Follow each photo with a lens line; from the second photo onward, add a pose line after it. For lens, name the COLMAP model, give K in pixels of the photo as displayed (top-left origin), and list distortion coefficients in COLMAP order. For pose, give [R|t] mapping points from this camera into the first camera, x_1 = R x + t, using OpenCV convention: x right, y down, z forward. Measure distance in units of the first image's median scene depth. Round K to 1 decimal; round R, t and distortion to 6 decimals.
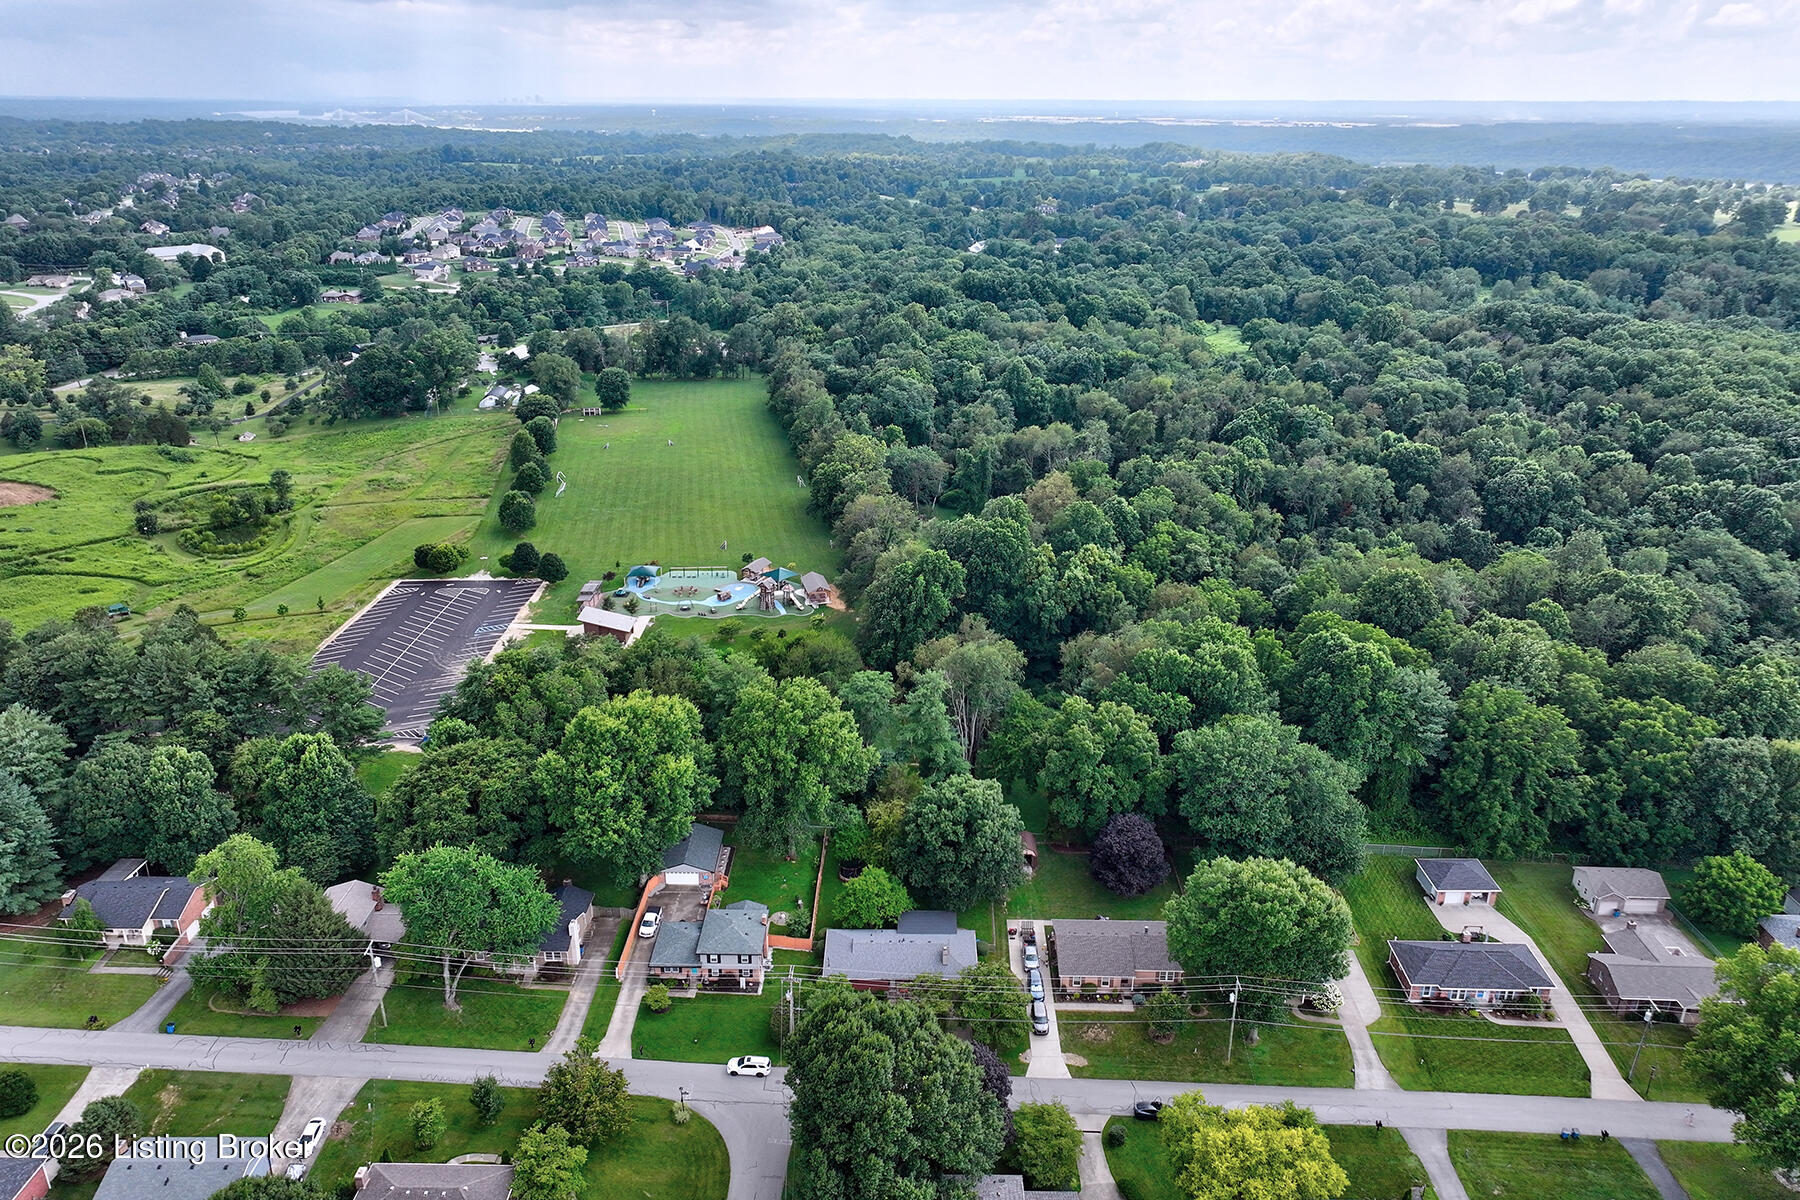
lens RADIAL K [[1264.6, 0, 909.6], [0, 1264.6, 575.6], [0, 0, 1]] dist [-0.004275, 0.021747]
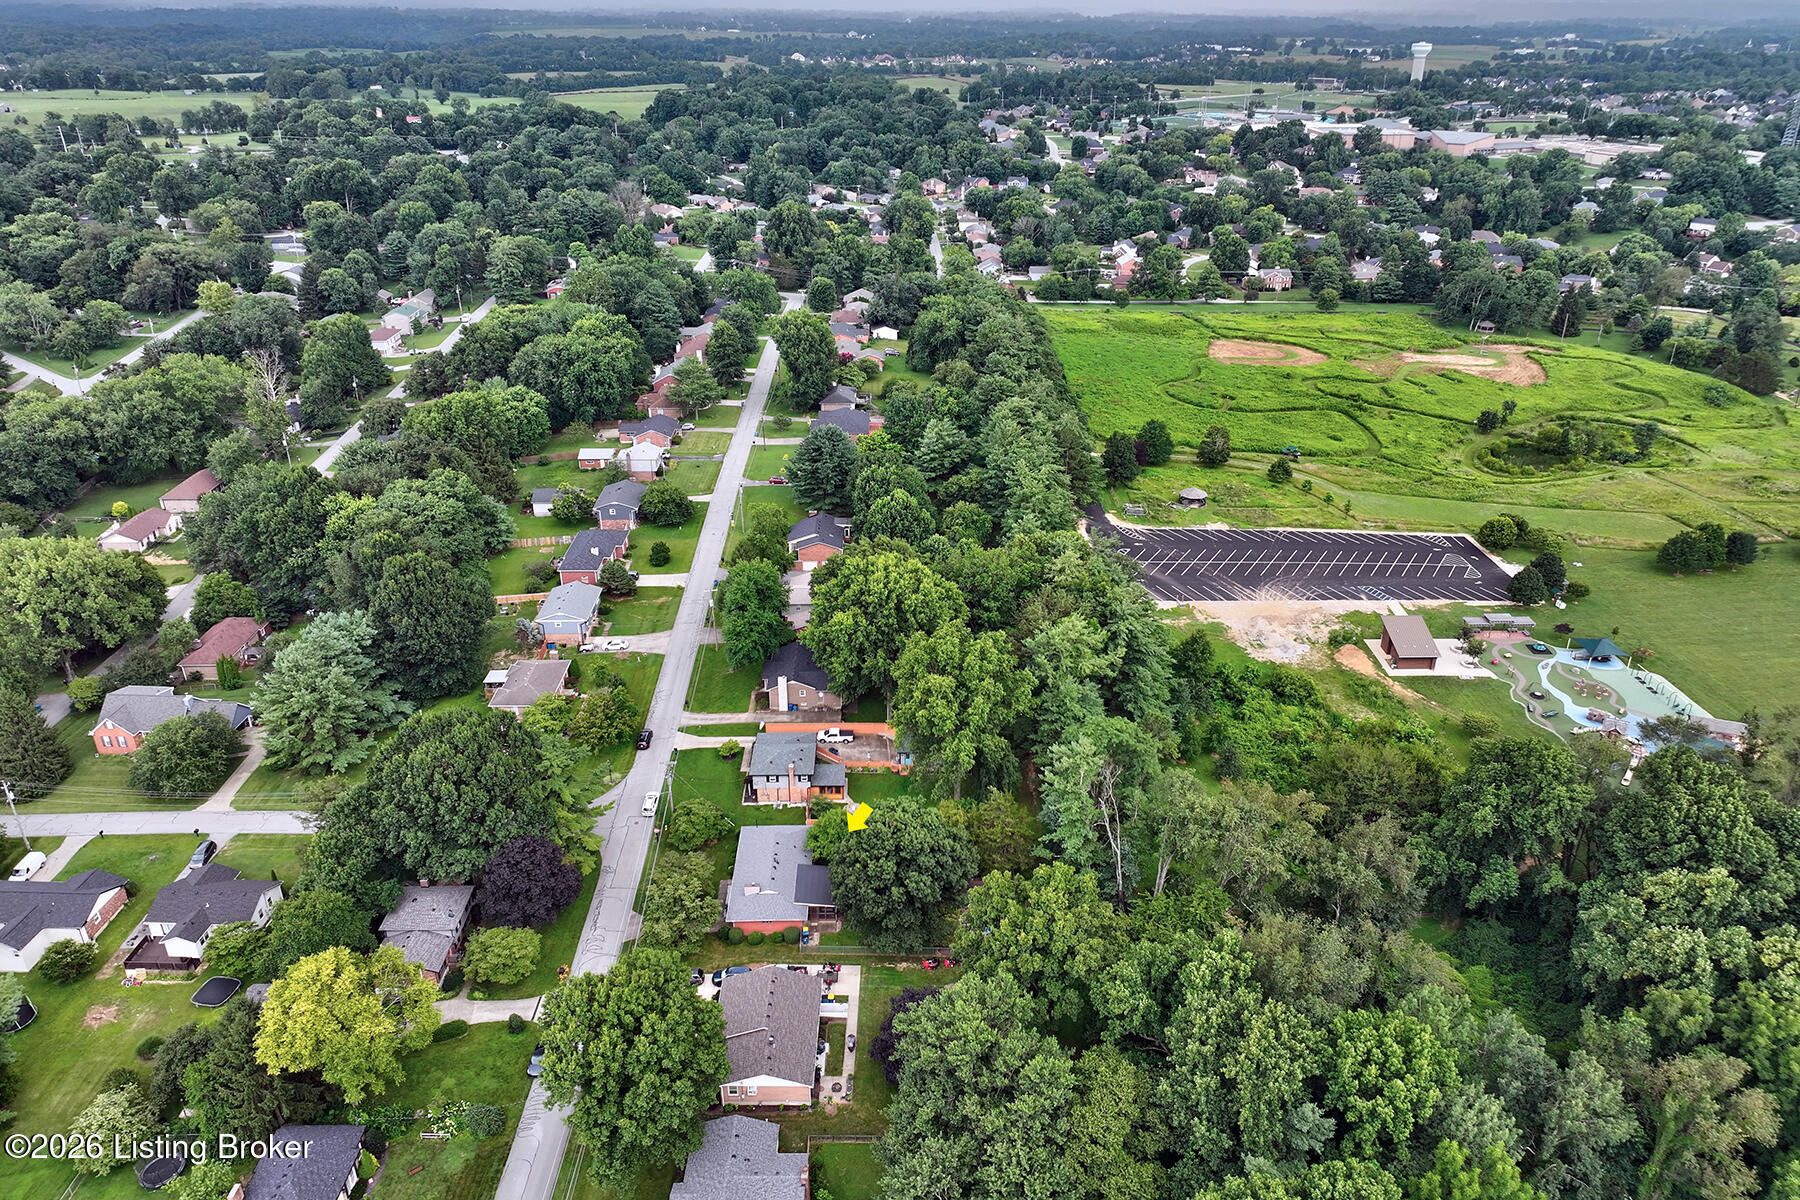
lens RADIAL K [[1264.6, 0, 901.1], [0, 1264.6, 590.6], [0, 0, 1]] dist [-0.004275, 0.021747]
pose [[0.015459, 0.420976, -0.906940, 0.735254], [-0.352806, 0.851004, 0.388998, -0.288777], [0.935569, 0.313961, 0.161679, 0.775076]]
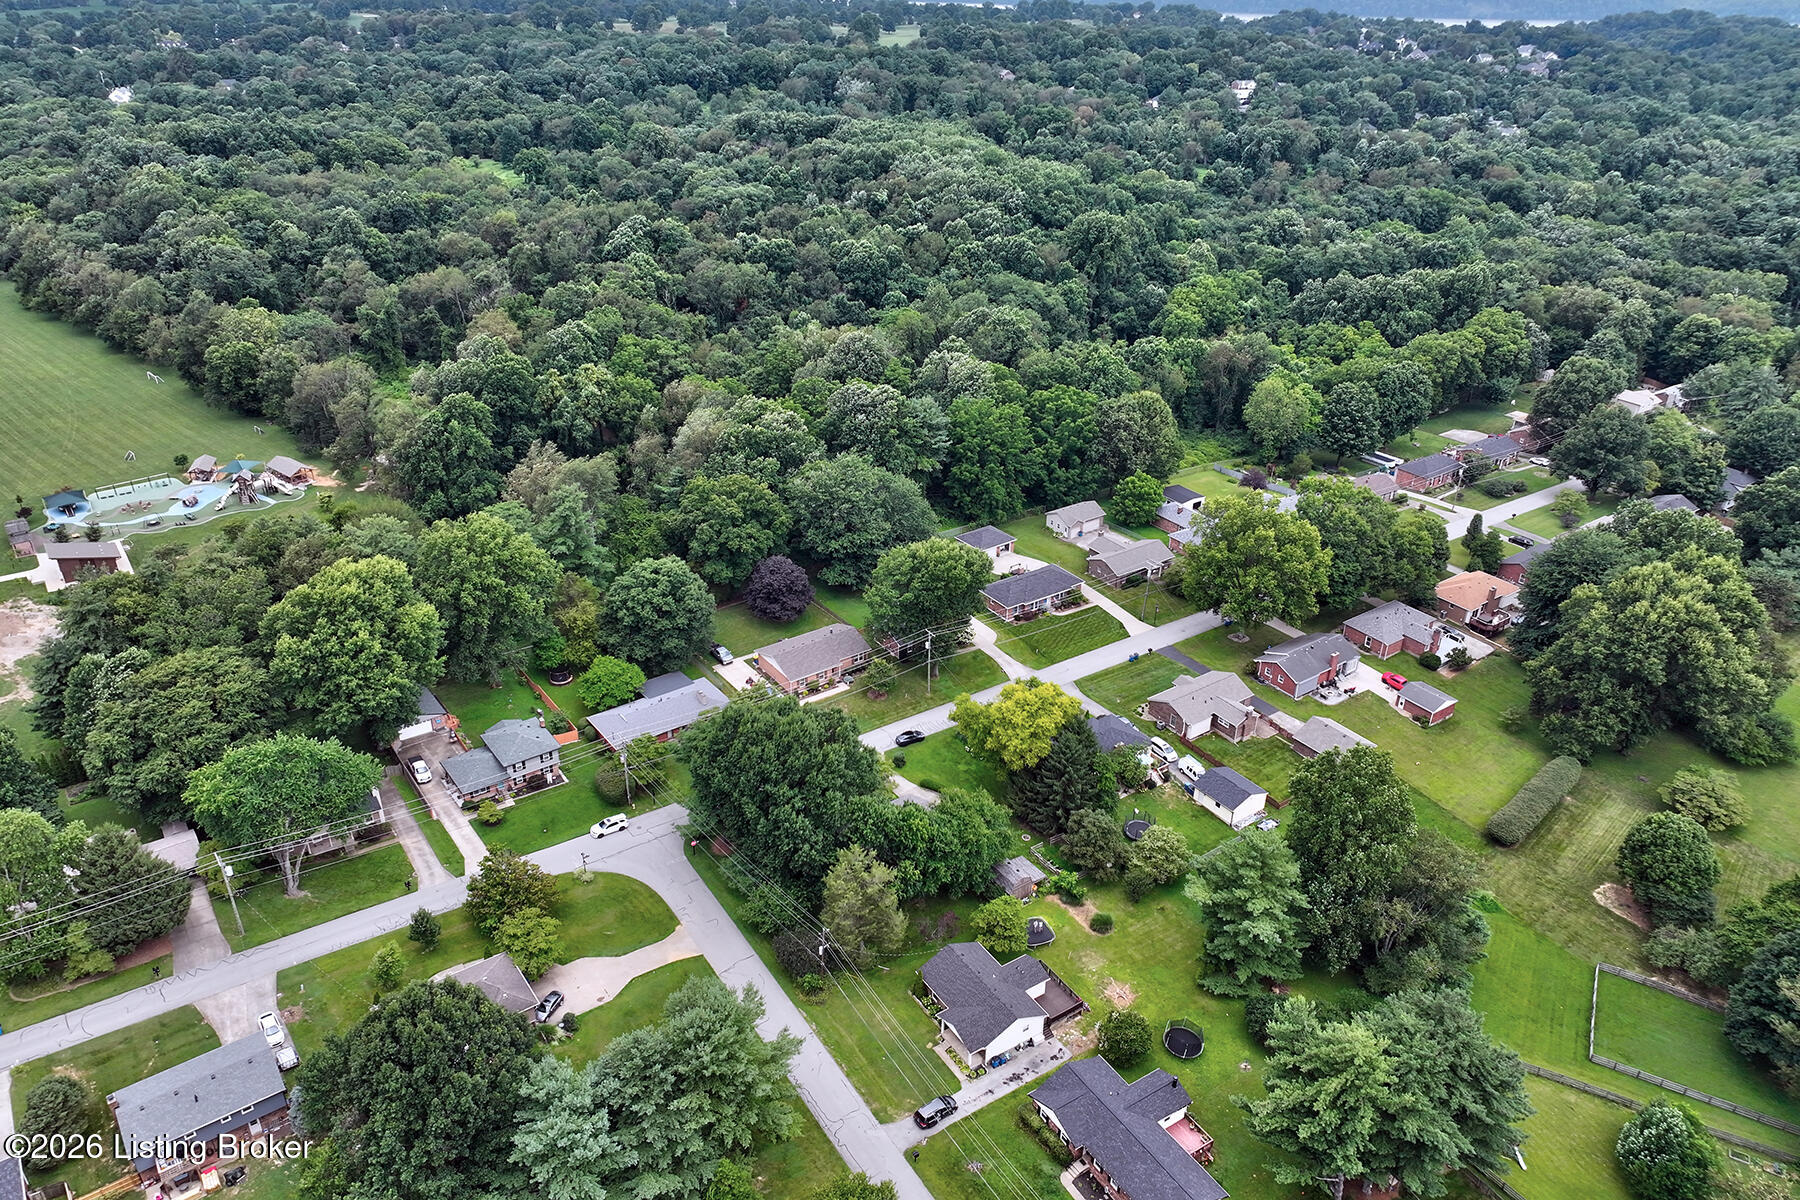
lens RADIAL K [[1264.6, 0, 910.8], [0, 1264.6, 594.8], [0, 0, 1]] dist [-0.004275, 0.021747]
pose [[0.800253, -0.278564, 0.531034, -0.369095], [0.204830, 0.959272, 0.194531, 0.015637], [-0.563595, -0.046903, 0.824718, -0.072527]]
